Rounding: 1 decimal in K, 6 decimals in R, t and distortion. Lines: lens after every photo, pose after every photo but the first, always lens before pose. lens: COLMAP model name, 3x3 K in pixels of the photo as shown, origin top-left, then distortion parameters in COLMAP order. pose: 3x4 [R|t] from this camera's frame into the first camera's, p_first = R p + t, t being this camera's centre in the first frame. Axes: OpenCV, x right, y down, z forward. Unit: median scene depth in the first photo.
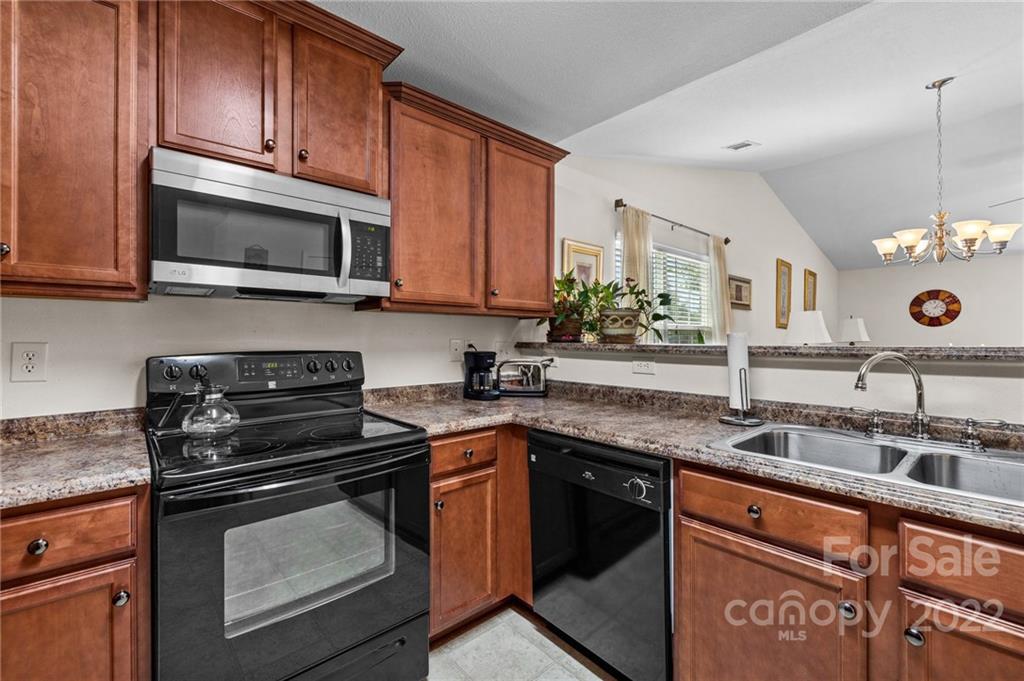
lens RADIAL K [[431.9, 0, 507.3], [0, 431.9, 335.4], [0, 0, 1]] dist [-0.000528, -0.000101]
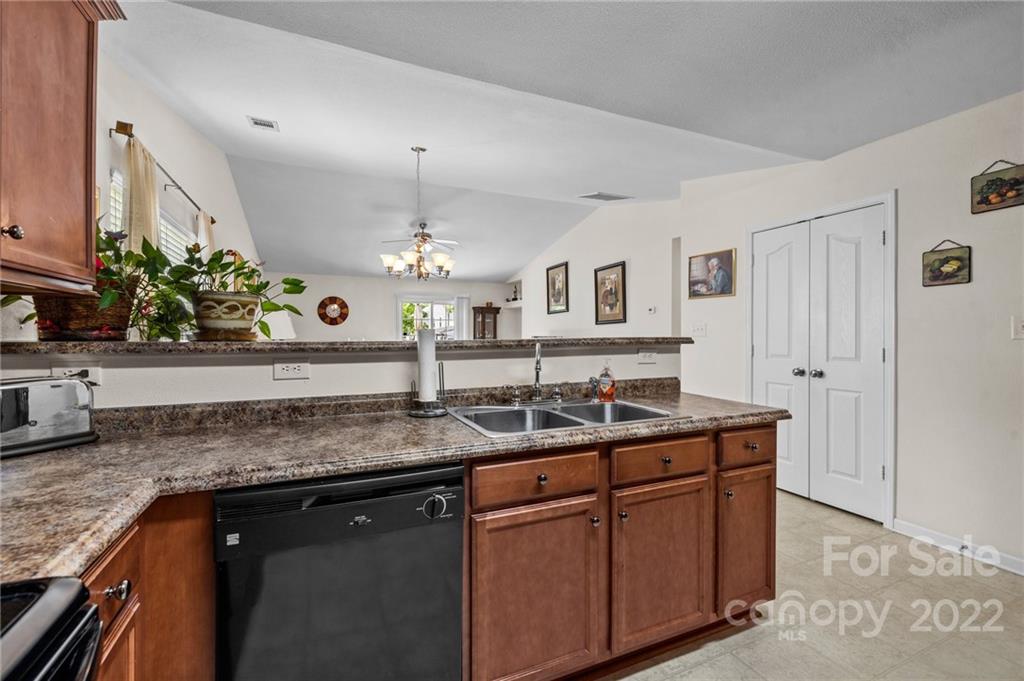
lens RADIAL K [[443.2, 0, 508.3], [0, 443.2, 319.0], [0, 0, 1]] dist [0.013892, 0.000020]
pose [[0.301226, 0.033112, 0.952978, -0.332792], [-0.005497, 0.999441, -0.032989, 0.004343], [-0.953537, 0.004699, 0.301240, 0.378730]]
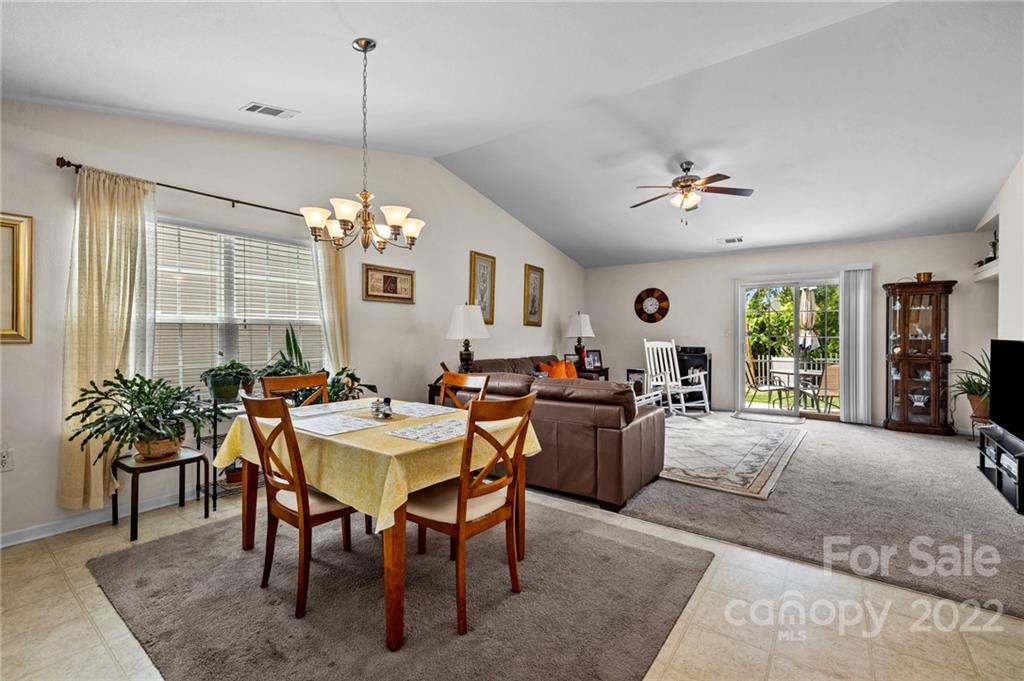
lens RADIAL K [[435.0, 0, 507.1], [0, 435.0, 333.8], [0, 0, 1]] dist [-0.001287, -0.000213]
pose [[0.978408, 0.001389, 0.206677, 1.392182], [-0.003081, 0.999964, 0.007864, -0.003620], [-0.206659, -0.008331, 0.978378, 0.089657]]
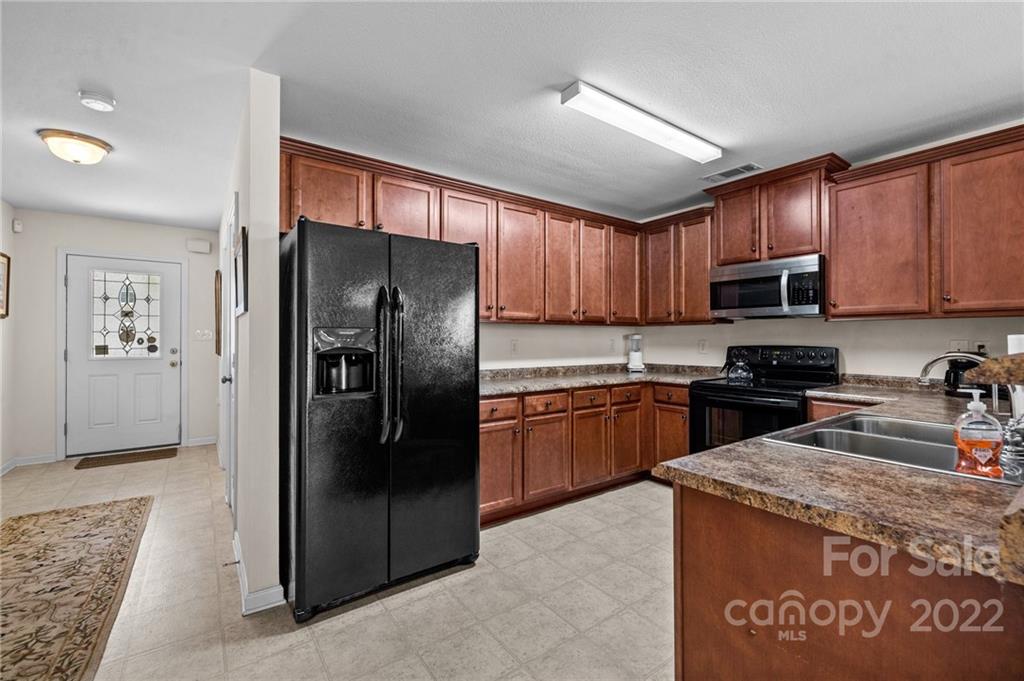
lens RADIAL K [[431.9, 0, 507.3], [0, 431.9, 335.4], [0, 0, 1]] dist [-0.000528, -0.000101]
pose [[-0.093319, -0.005032, -0.995624, 1.203034], [0.005164, 0.999971, -0.005538, -0.003531], [0.995623, -0.005659, -0.093290, -0.016375]]
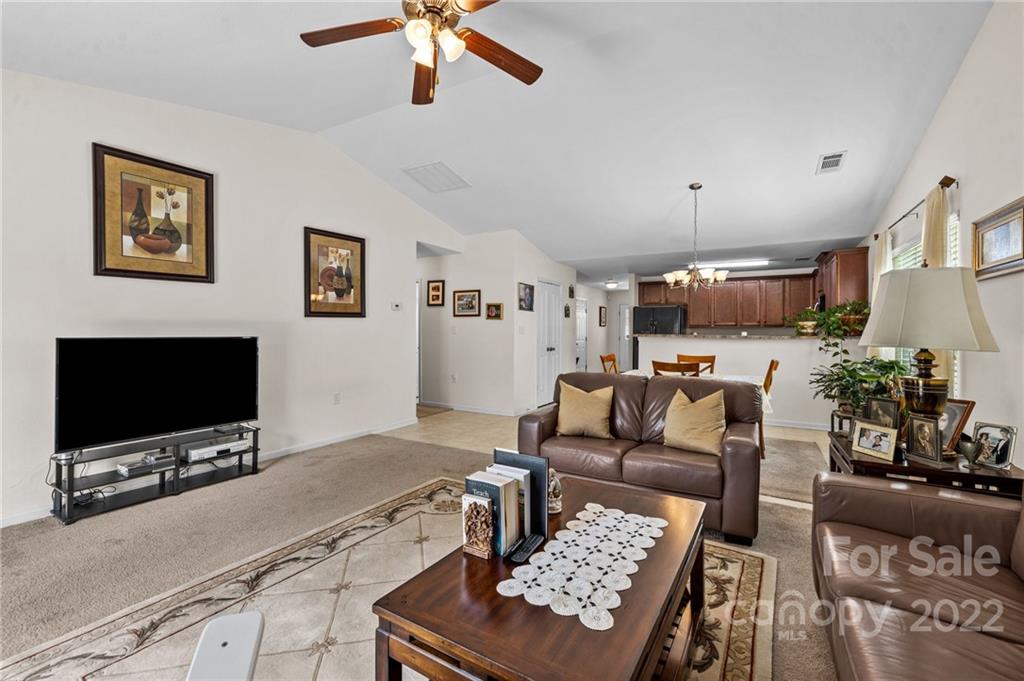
lens RADIAL K [[435.0, 0, 507.1], [0, 435.0, 333.8], [0, 0, 1]] dist [-0.001287, -0.000213]
pose [[-0.945890, -0.001869, -0.324482, 2.866015], [-0.001921, 0.999998, -0.000159, 0.010879], [0.324481, 0.000473, -0.945892, 3.021216]]
